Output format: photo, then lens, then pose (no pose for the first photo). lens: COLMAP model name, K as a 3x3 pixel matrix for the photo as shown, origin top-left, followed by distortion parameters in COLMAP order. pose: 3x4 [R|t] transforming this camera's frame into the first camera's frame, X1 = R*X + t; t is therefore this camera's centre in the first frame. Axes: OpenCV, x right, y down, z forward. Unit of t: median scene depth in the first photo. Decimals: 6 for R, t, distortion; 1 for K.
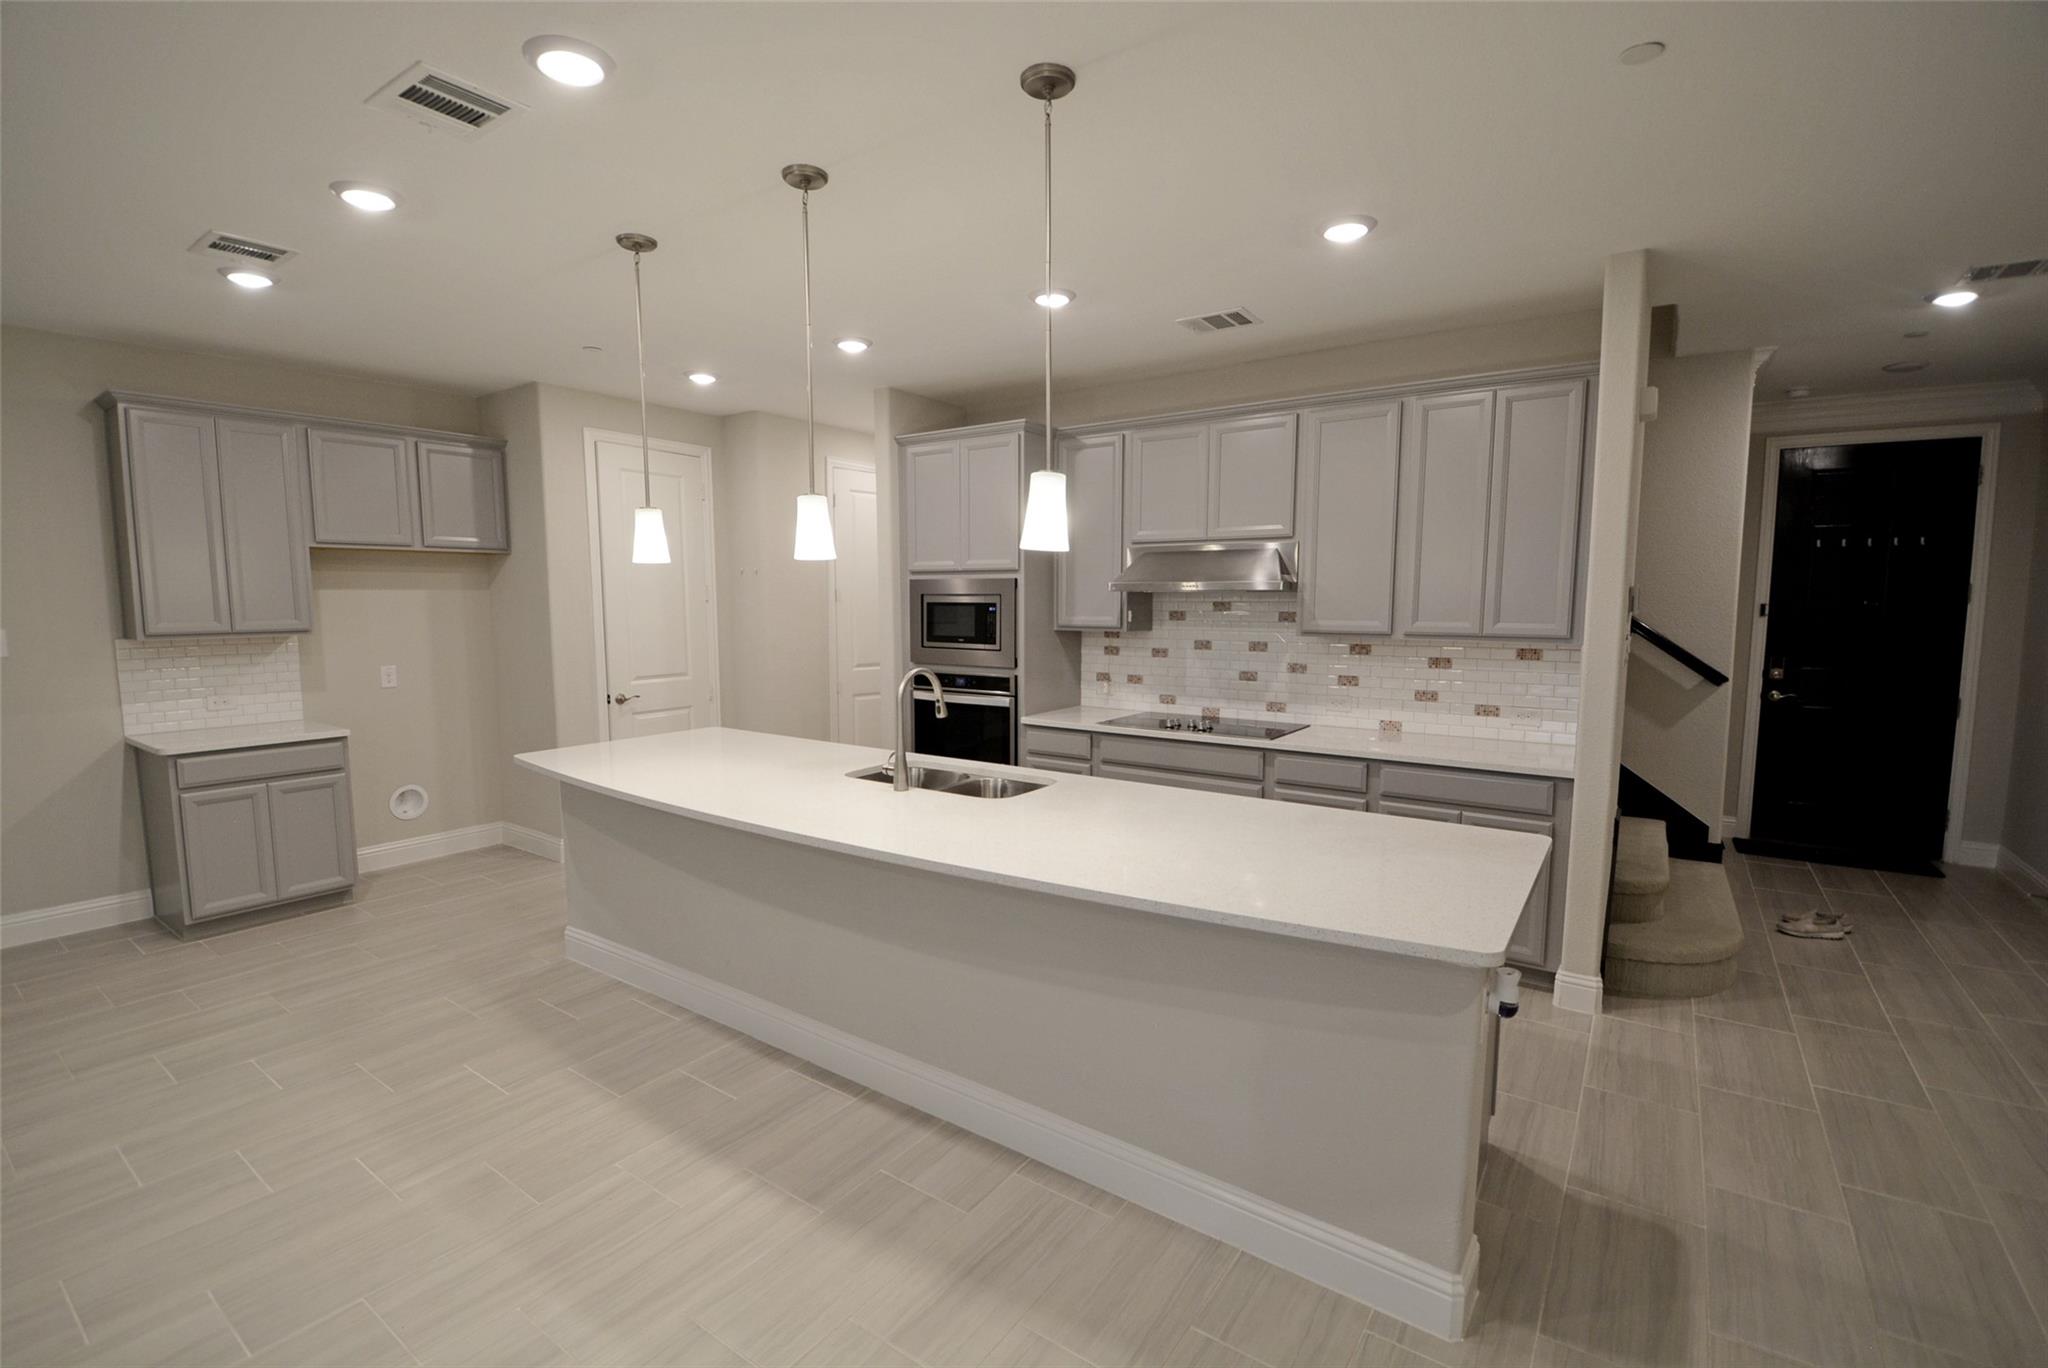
lens RADIAL K [[898.4, 0, 1024.6], [0, 898.4, 686.4], [0, 0, 1]] dist [-0.002098, -0.000490]
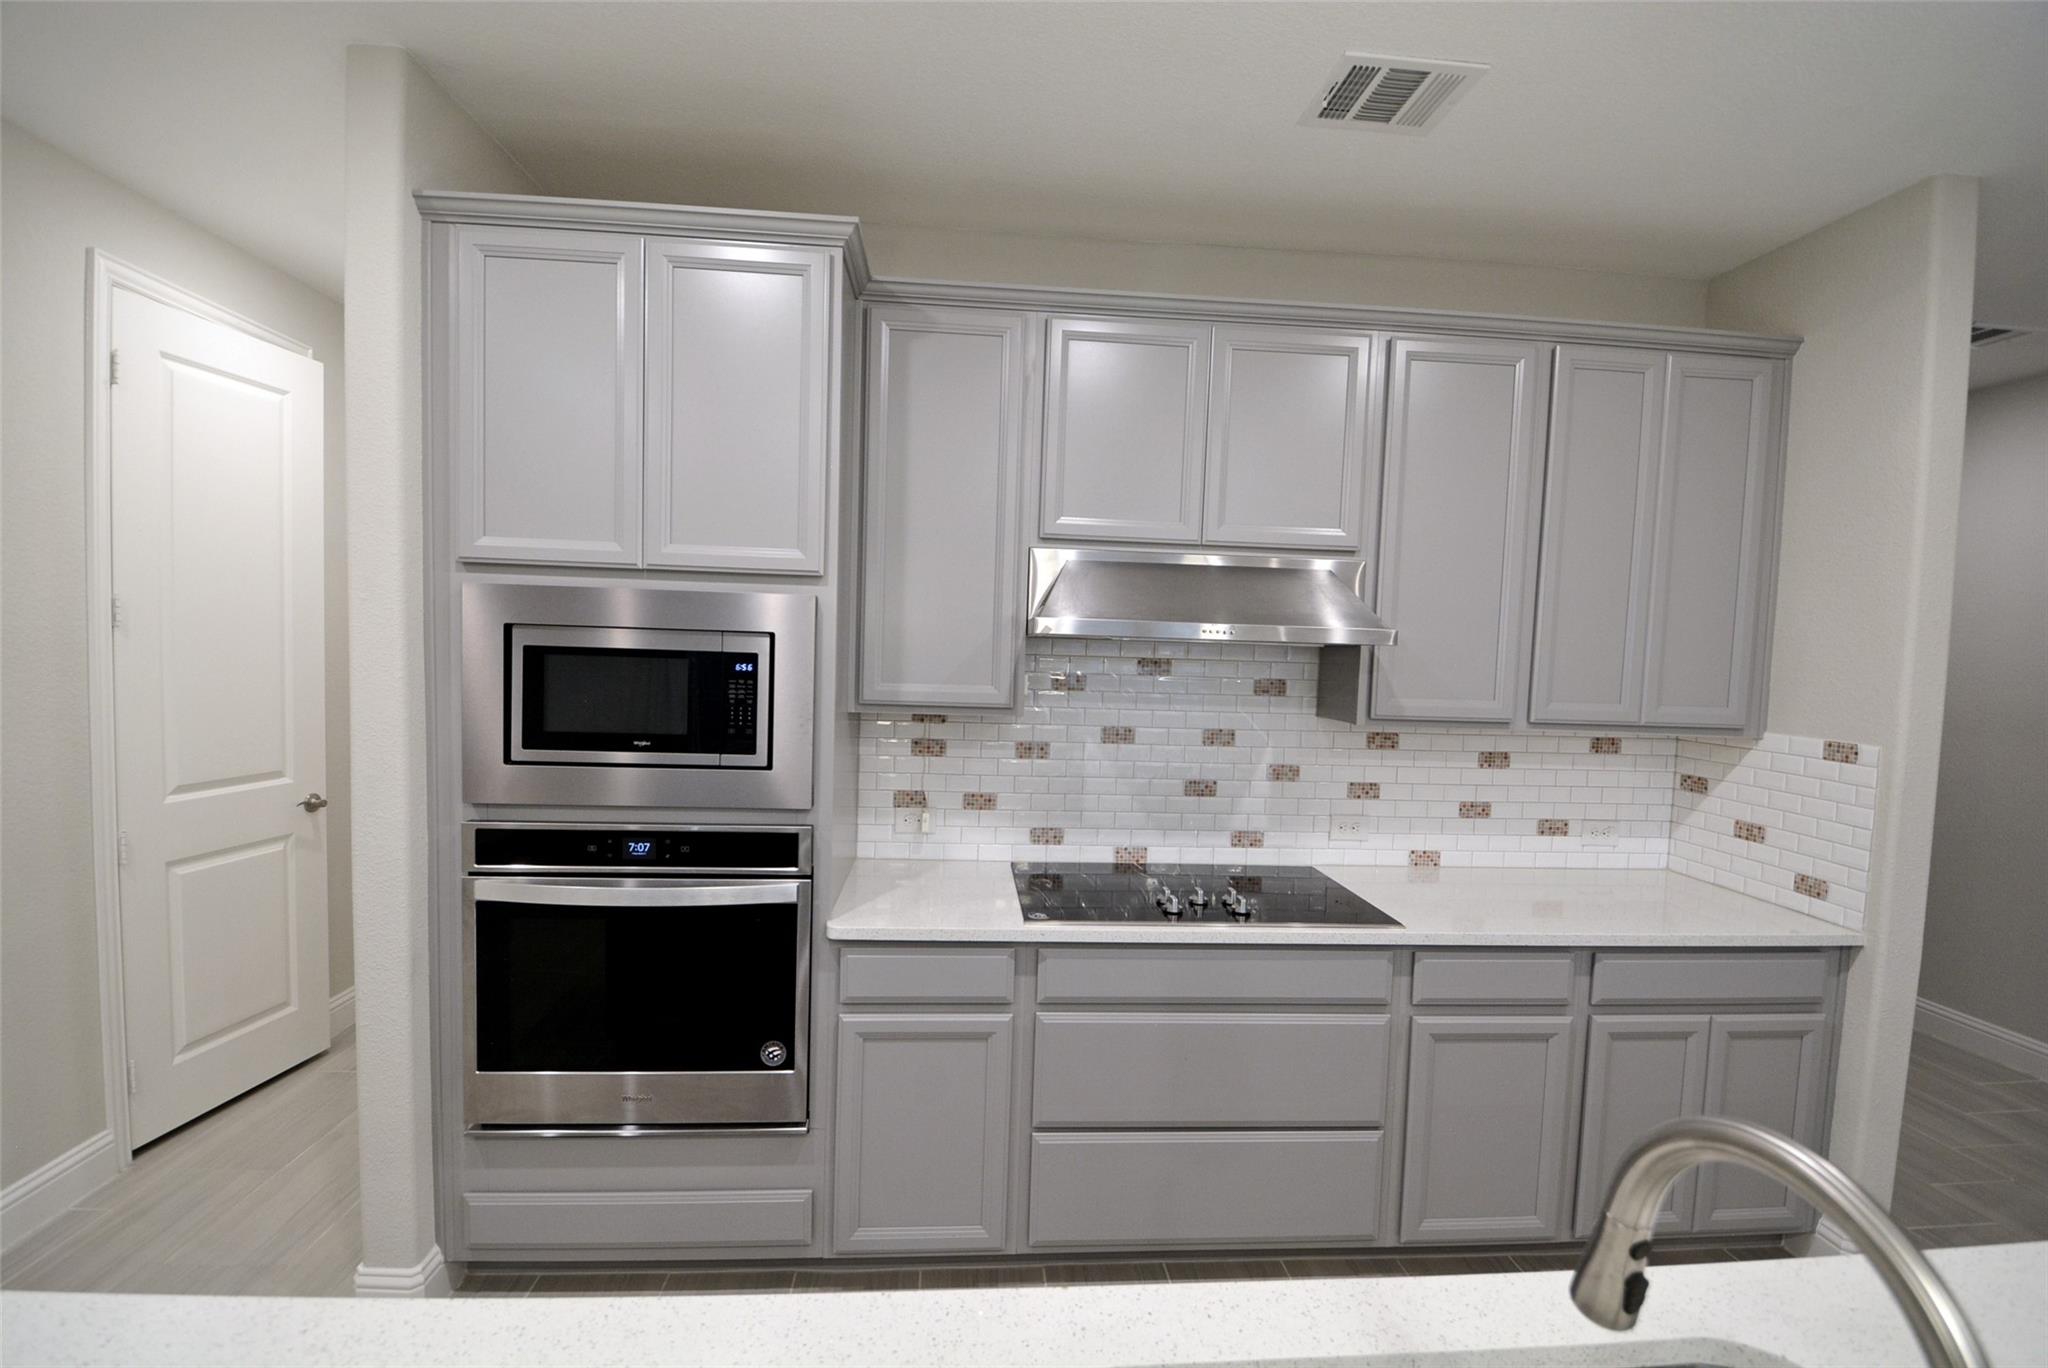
lens RADIAL K [[898.4, 0, 1026.8], [0, 898.4, 688.9], [0, 0, 1]] dist [-0.002098, -0.000490]
pose [[0.772113, -0.007152, 0.635445, -0.204017], [0.029583, 0.999257, -0.024698, -0.064621], [-0.634797, 0.037868, 0.771751, 0.625237]]
